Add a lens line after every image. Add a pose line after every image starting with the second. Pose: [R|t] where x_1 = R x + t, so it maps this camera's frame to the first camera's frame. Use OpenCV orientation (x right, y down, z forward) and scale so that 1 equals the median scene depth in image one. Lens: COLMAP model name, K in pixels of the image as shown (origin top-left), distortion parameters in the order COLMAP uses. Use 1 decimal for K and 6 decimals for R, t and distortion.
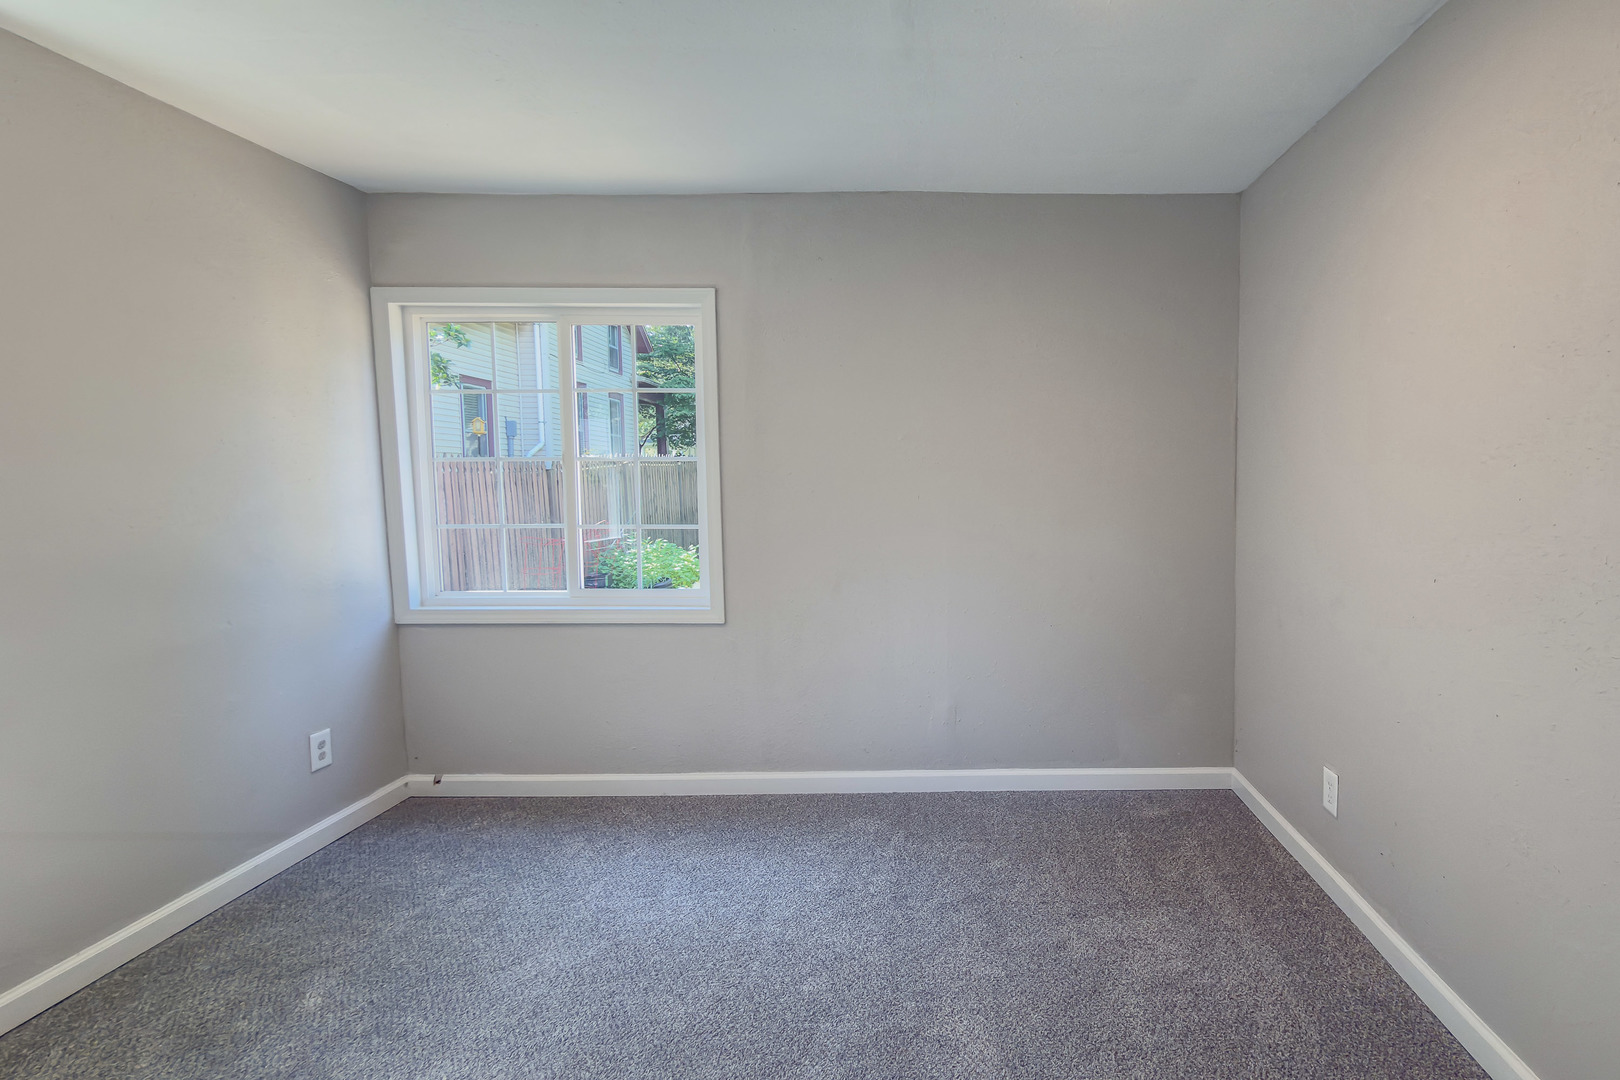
lens RADIAL K [[644.9, 0, 947.8], [0, 644.9, 540.9], [0, 0, 1]] dist [-0.002836, -0.000164]
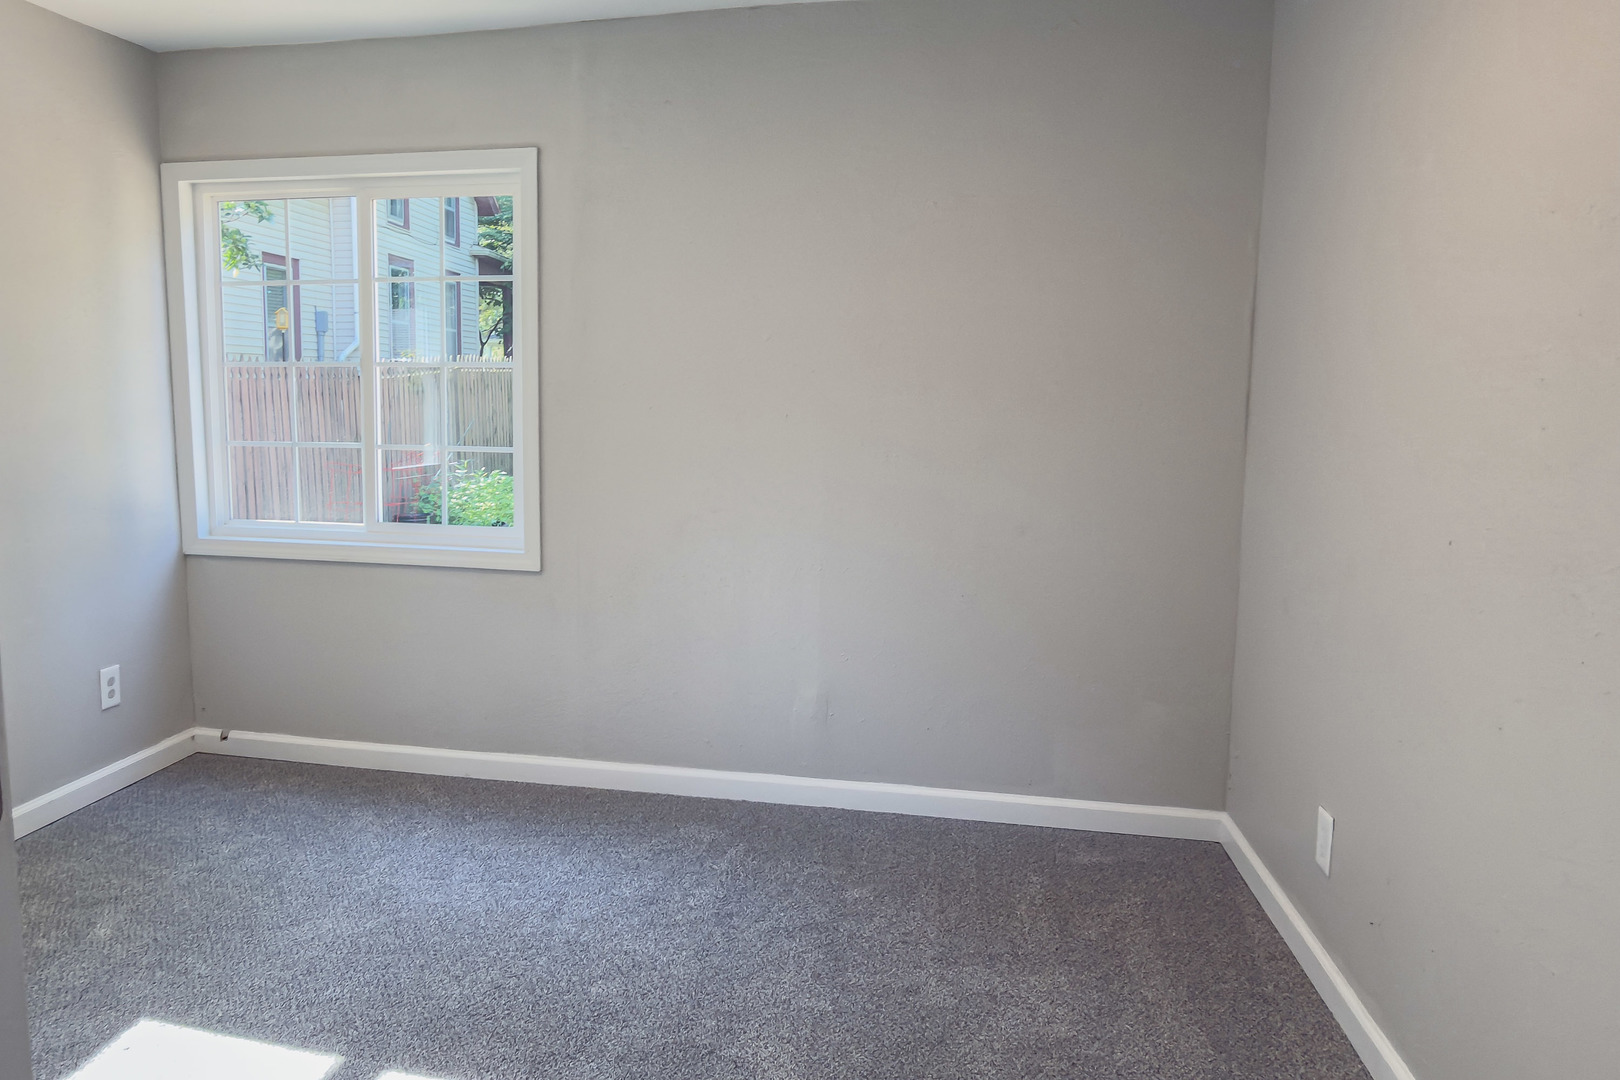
lens RADIAL K [[1101.4, 0, 810.0], [0, 1101.4, 540.0], [0, 0, 1]] dist [-0.005206, 0.000776]
pose [[0.979042, 0.035473, -0.200545, 0.273602], [-0.028030, 0.998813, 0.039836, 0.027241], [0.201720, -0.033380, 0.978874, -0.289468]]
